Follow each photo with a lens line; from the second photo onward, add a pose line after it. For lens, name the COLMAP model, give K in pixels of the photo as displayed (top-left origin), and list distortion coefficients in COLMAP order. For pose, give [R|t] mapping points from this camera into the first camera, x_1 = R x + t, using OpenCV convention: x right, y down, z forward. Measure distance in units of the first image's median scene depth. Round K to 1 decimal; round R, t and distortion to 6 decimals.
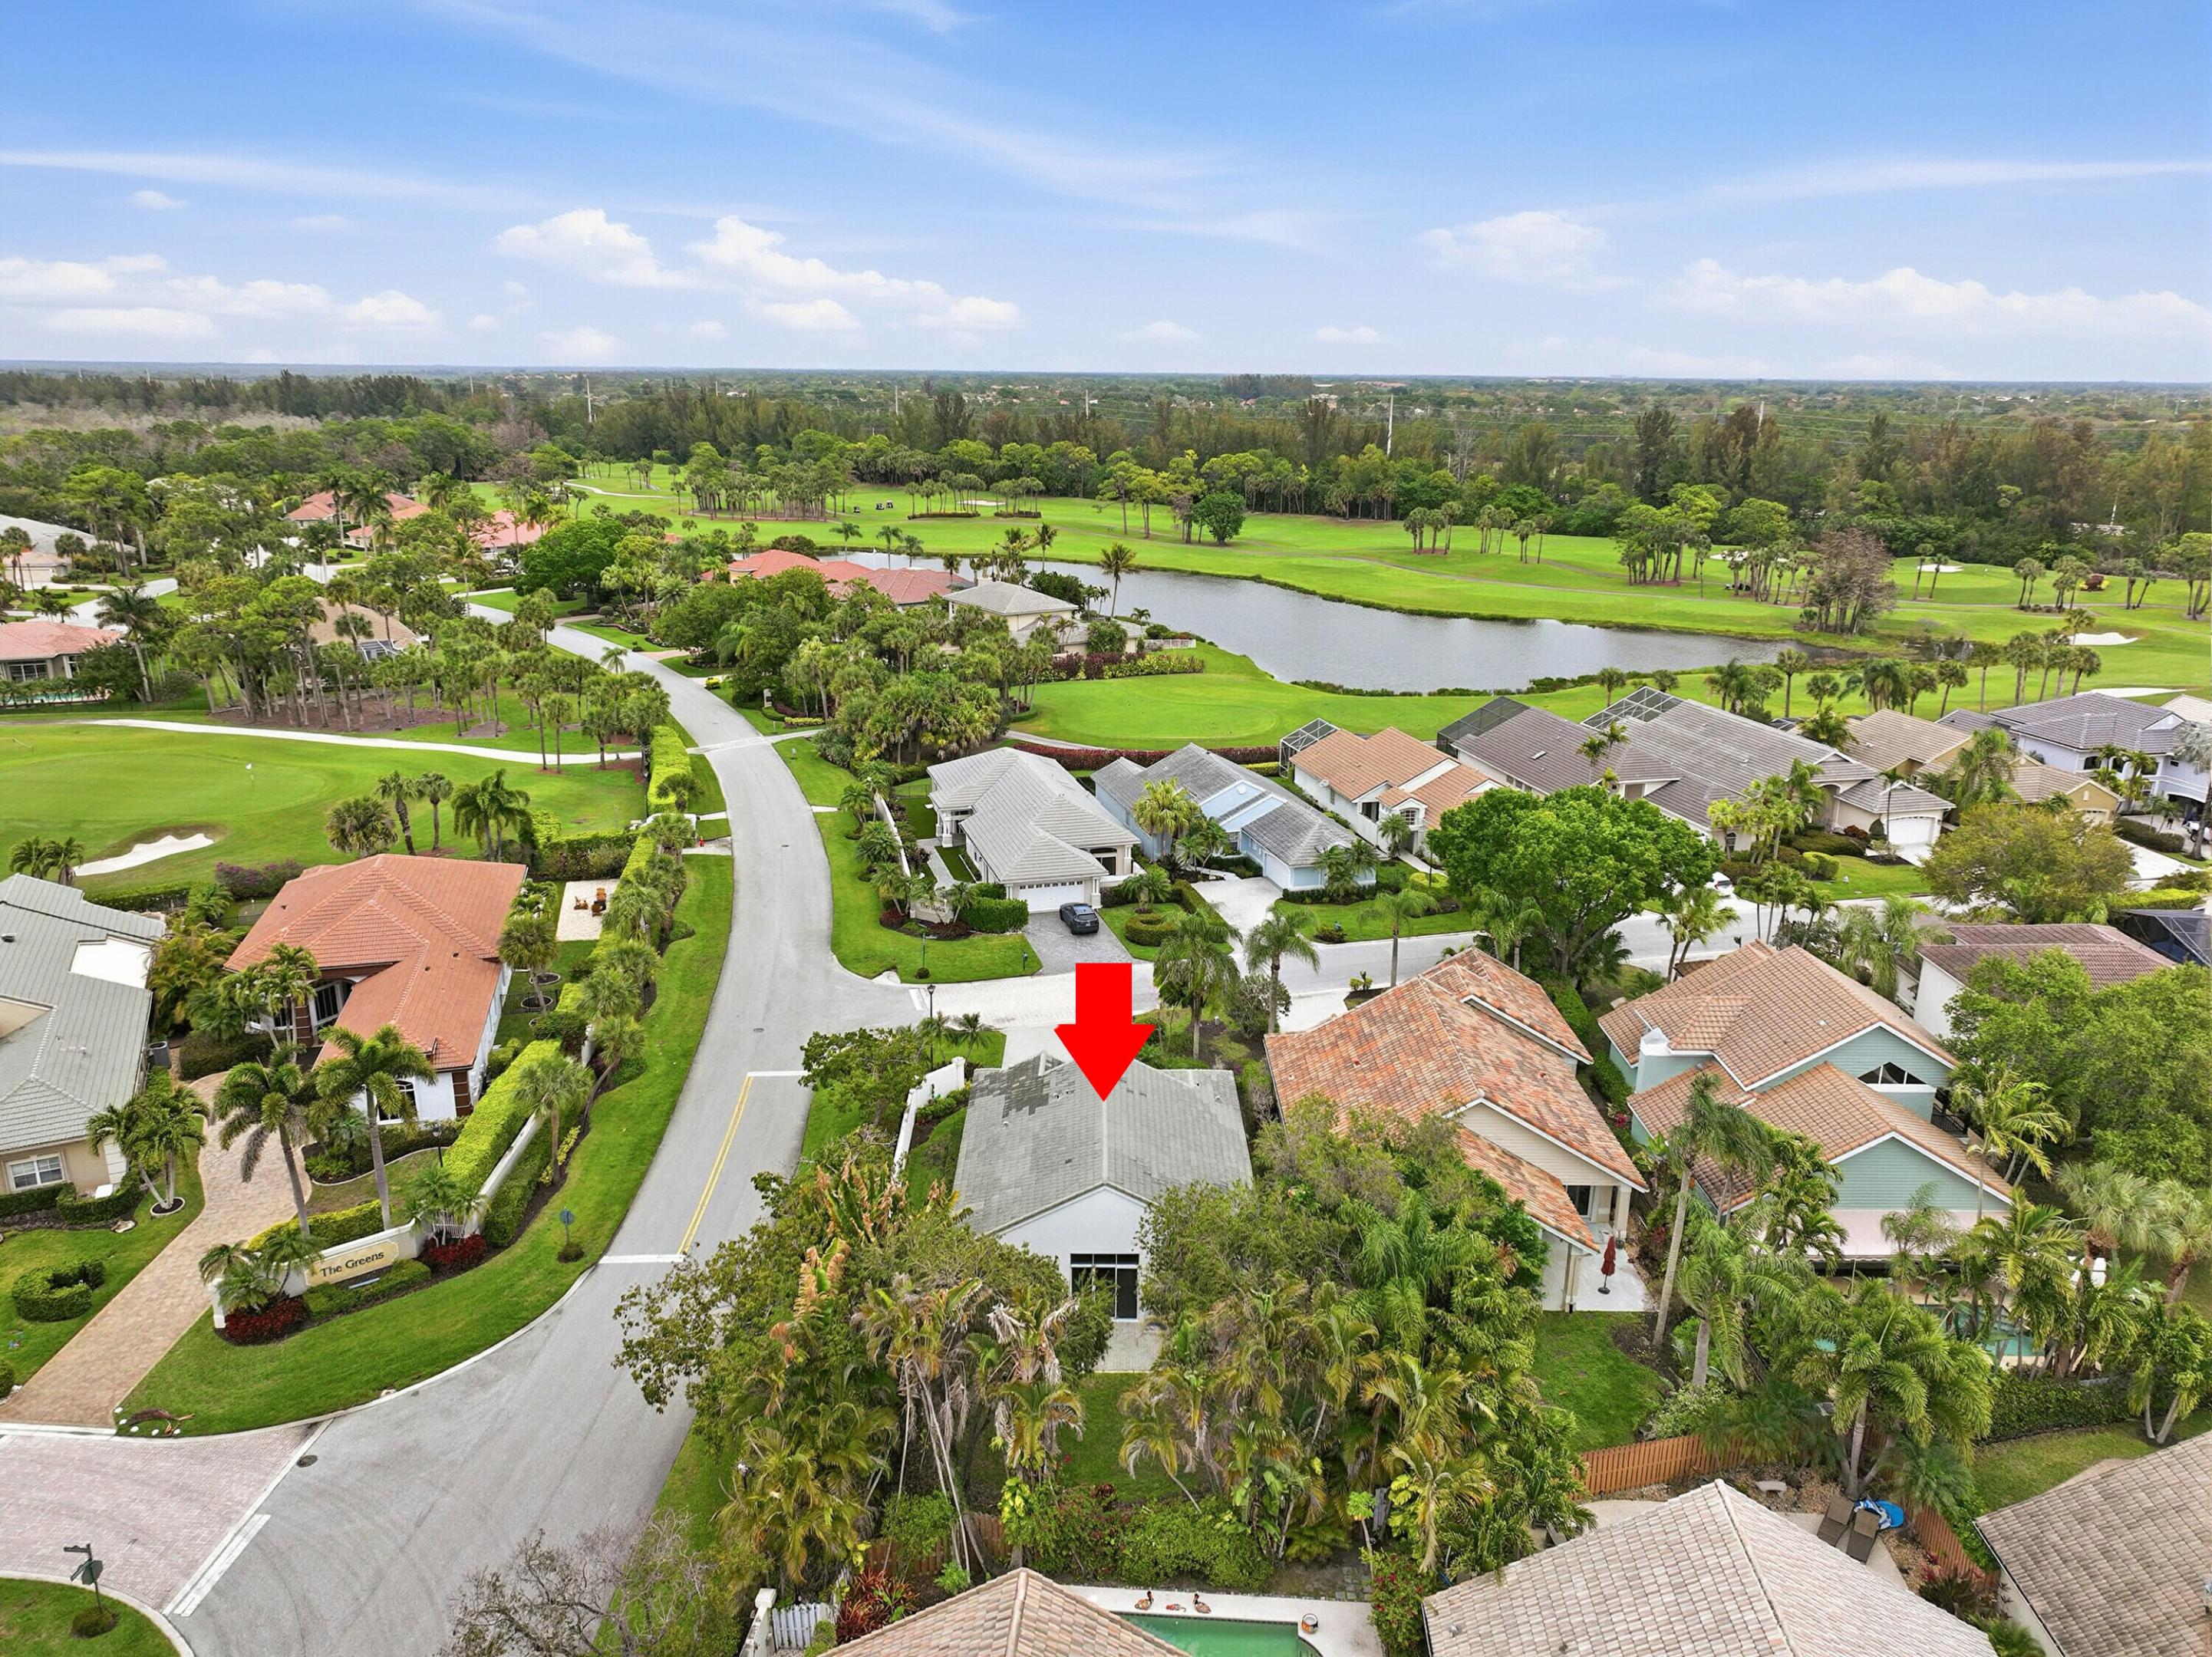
lens RADIAL K [[1553.5, 0, 1106.0], [0, 1553.5, 828.5], [0, 0, 1]] dist [-0.007208, 0.024381]
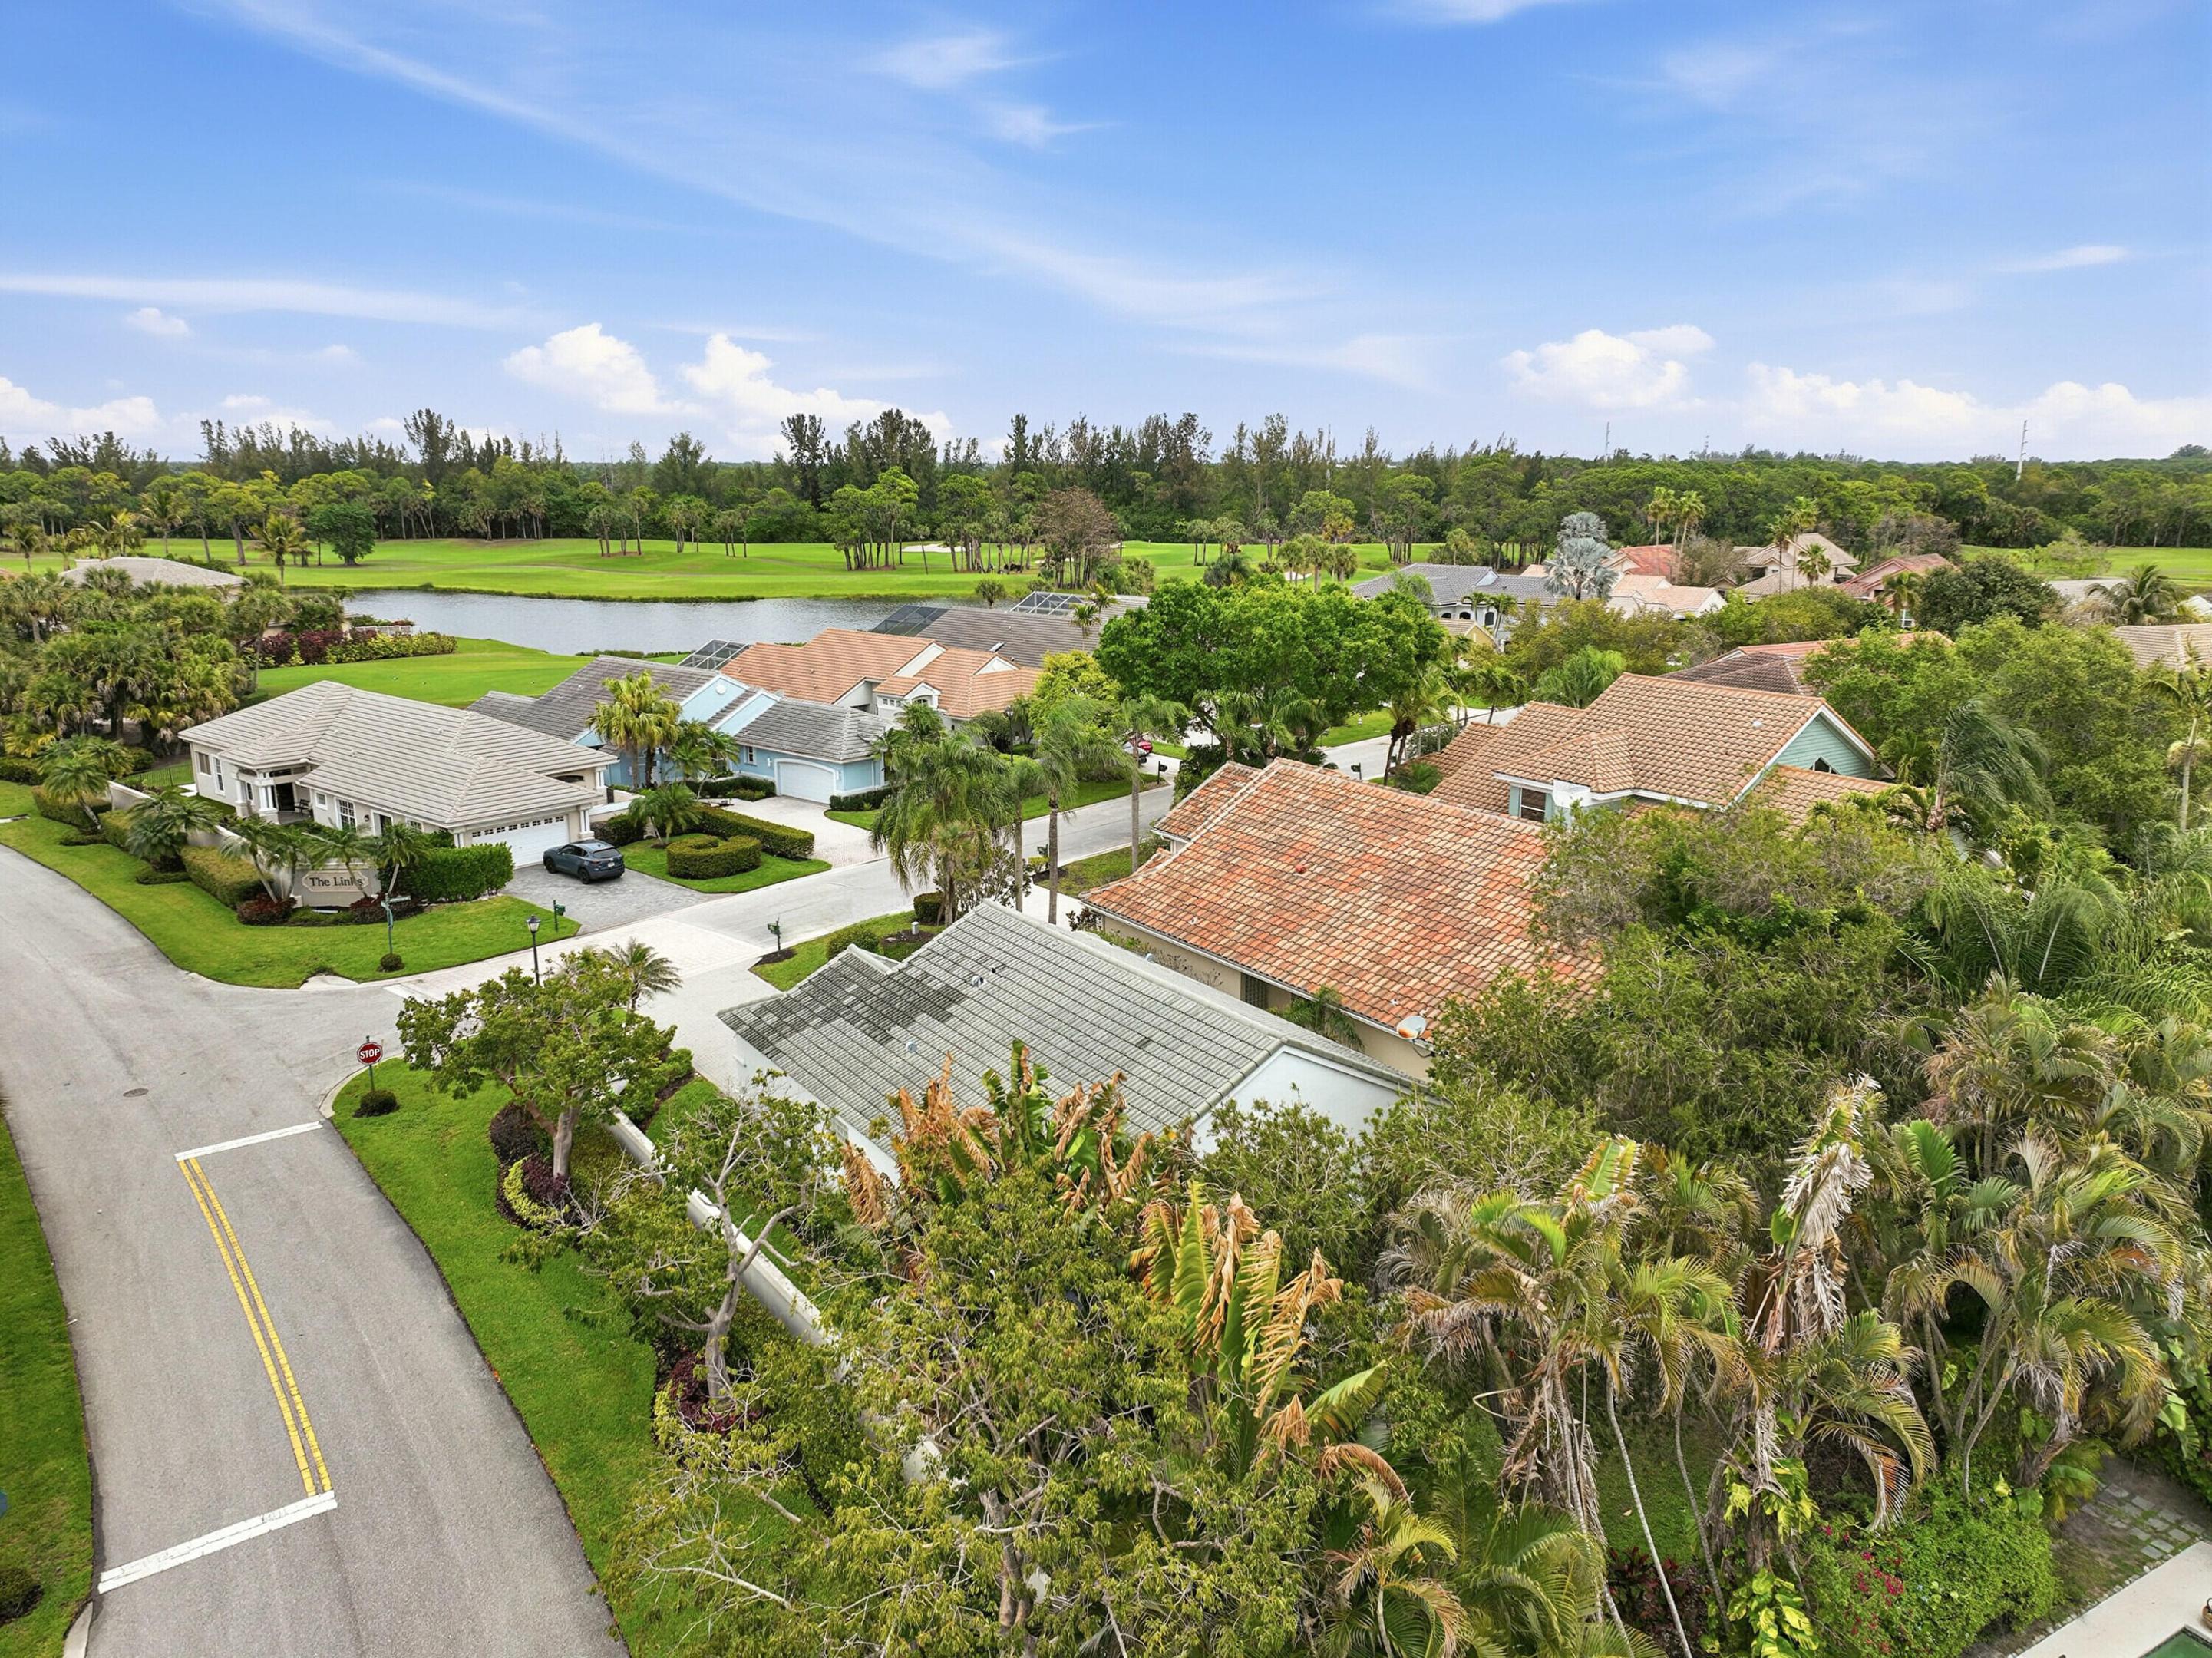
lens RADIAL K [[1553.7, 0, 1106.0], [0, 1553.7, 829.0], [0, 0, 1]] dist [-0.007208, 0.024381]
pose [[0.829614, -0.136398, 0.541420, -0.224054], [0.165233, 0.986243, -0.004726, 0.098878], [-0.533327, 0.093381, 0.840739, 0.381532]]
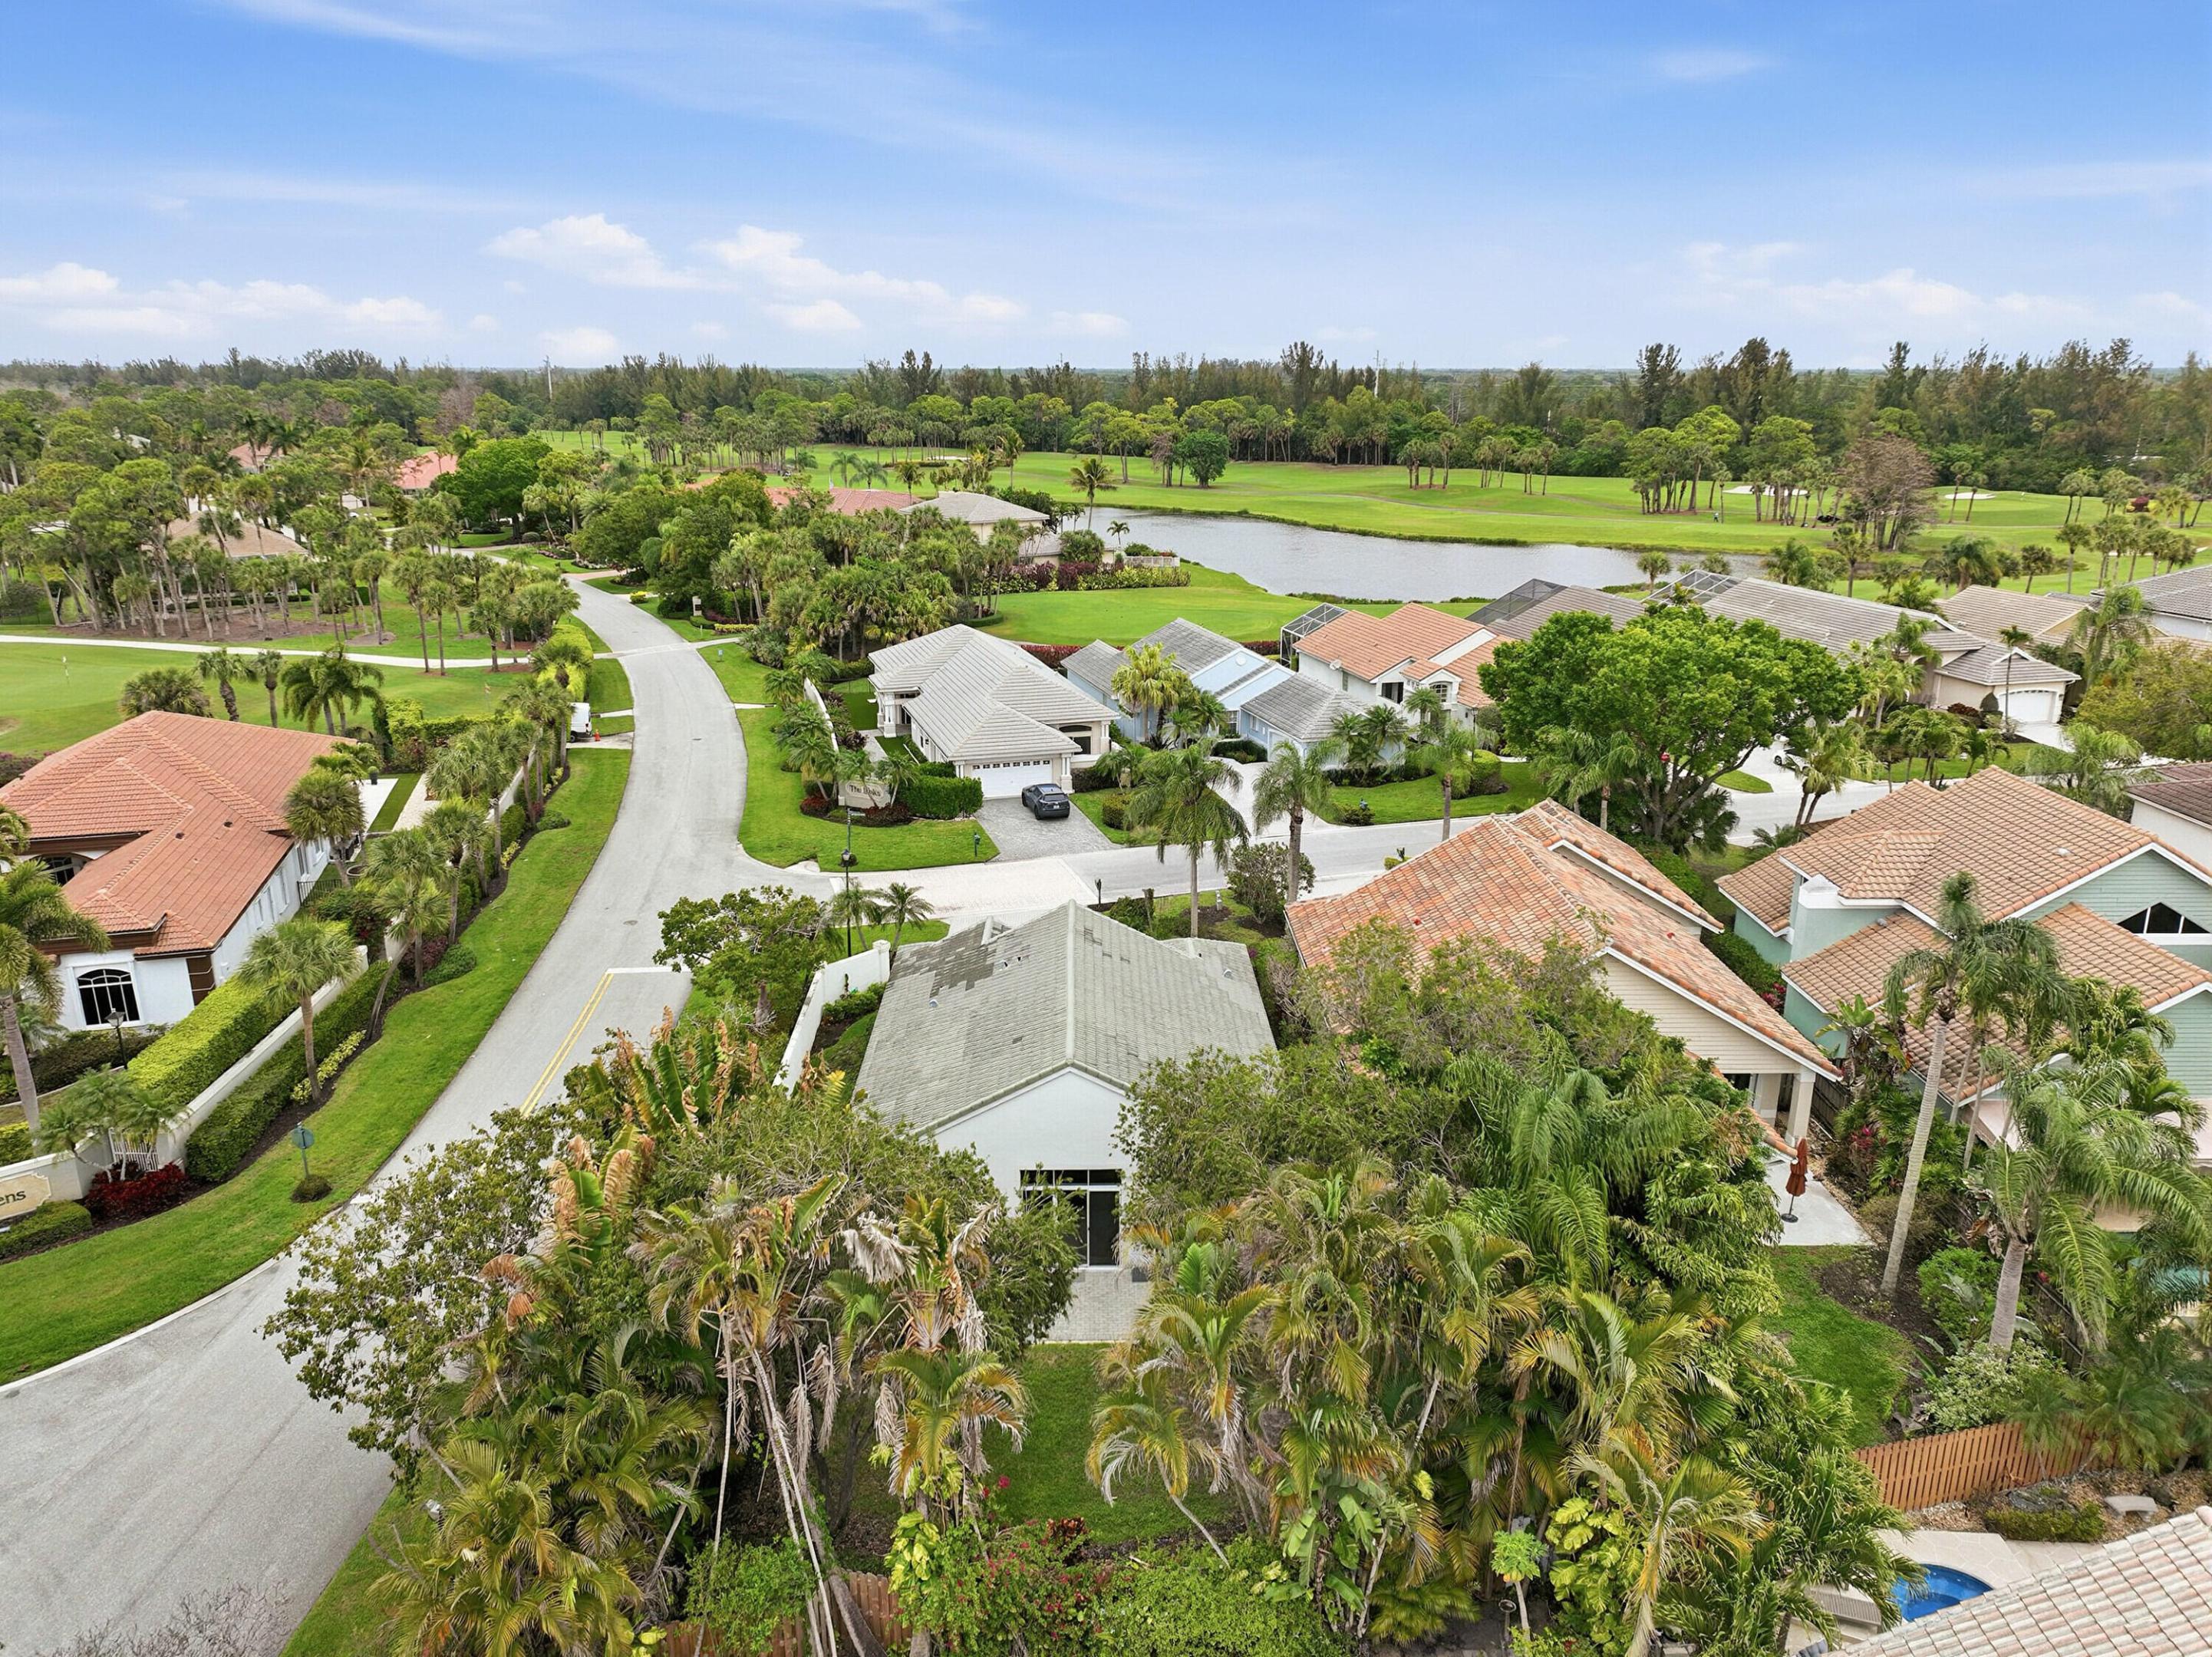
lens RADIAL K [[1553.5, 0, 1106.0], [0, 1553.5, 828.5], [0, 0, 1]] dist [-0.007208, 0.024381]
pose [[0.999862, -0.012198, 0.011242, 0.005961], [0.012186, 0.999925, 0.001073, 0.084502], [-0.011255, -0.000936, 0.999936, 0.218790]]
